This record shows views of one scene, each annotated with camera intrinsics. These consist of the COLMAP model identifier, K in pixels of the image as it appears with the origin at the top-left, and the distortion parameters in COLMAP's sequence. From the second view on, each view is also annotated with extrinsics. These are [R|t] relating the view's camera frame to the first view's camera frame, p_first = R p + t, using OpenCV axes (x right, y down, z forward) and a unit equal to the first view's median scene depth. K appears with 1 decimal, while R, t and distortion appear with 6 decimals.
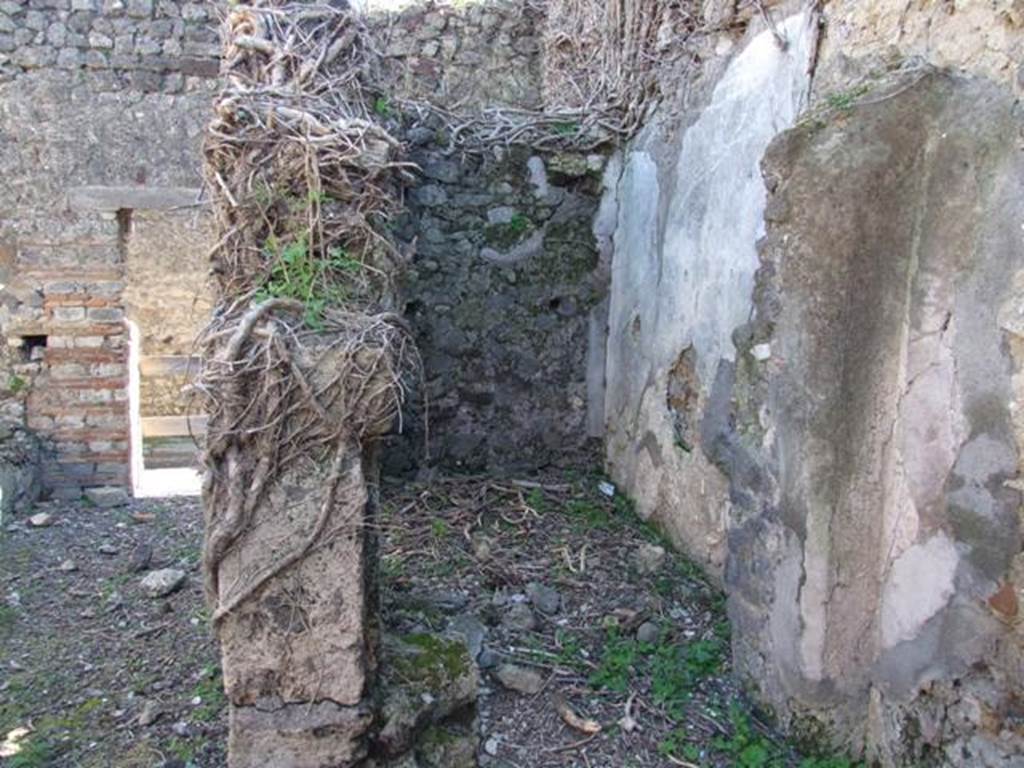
lens RADIAL K [[813.5, 0, 512.0], [0, 813.5, 374.7], [0, 0, 1]] dist [-0.059856, 0.054944]
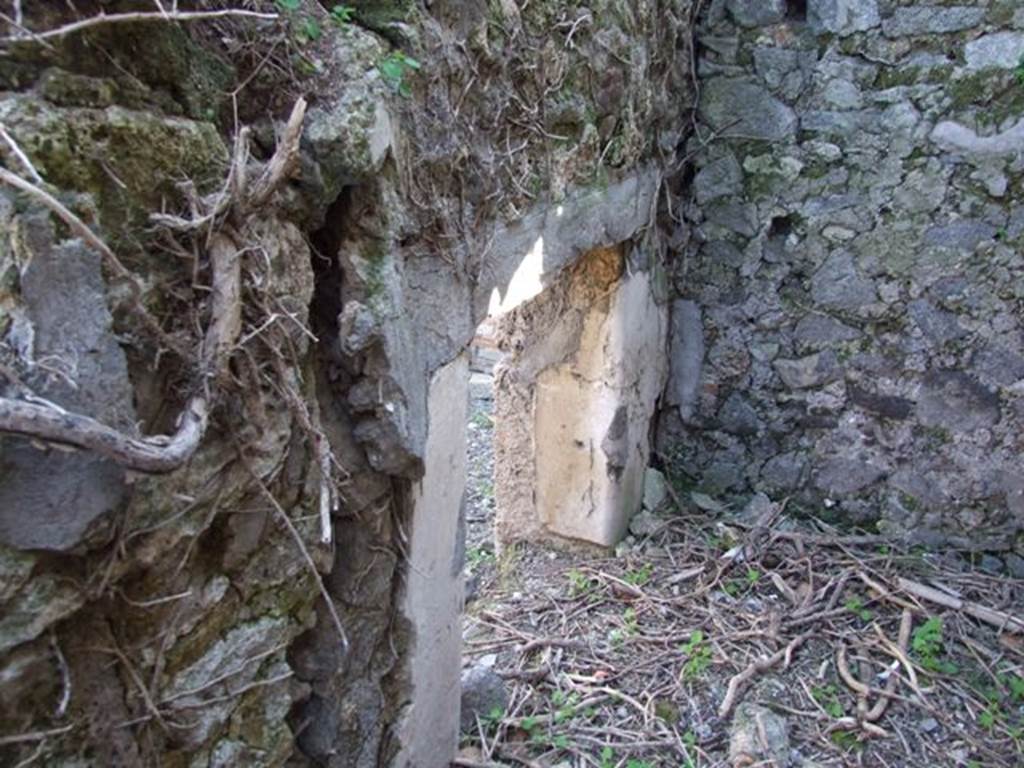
lens RADIAL K [[814.8, 0, 512.3], [0, 814.8, 370.5], [0, 0, 1]] dist [-0.060522, 0.056685]
pose [[0.785223, 0.210796, -0.582228, 0.076055], [-0.118492, 0.974047, 0.192850, -0.070785], [0.607770, -0.082442, 0.789822, 0.437069]]
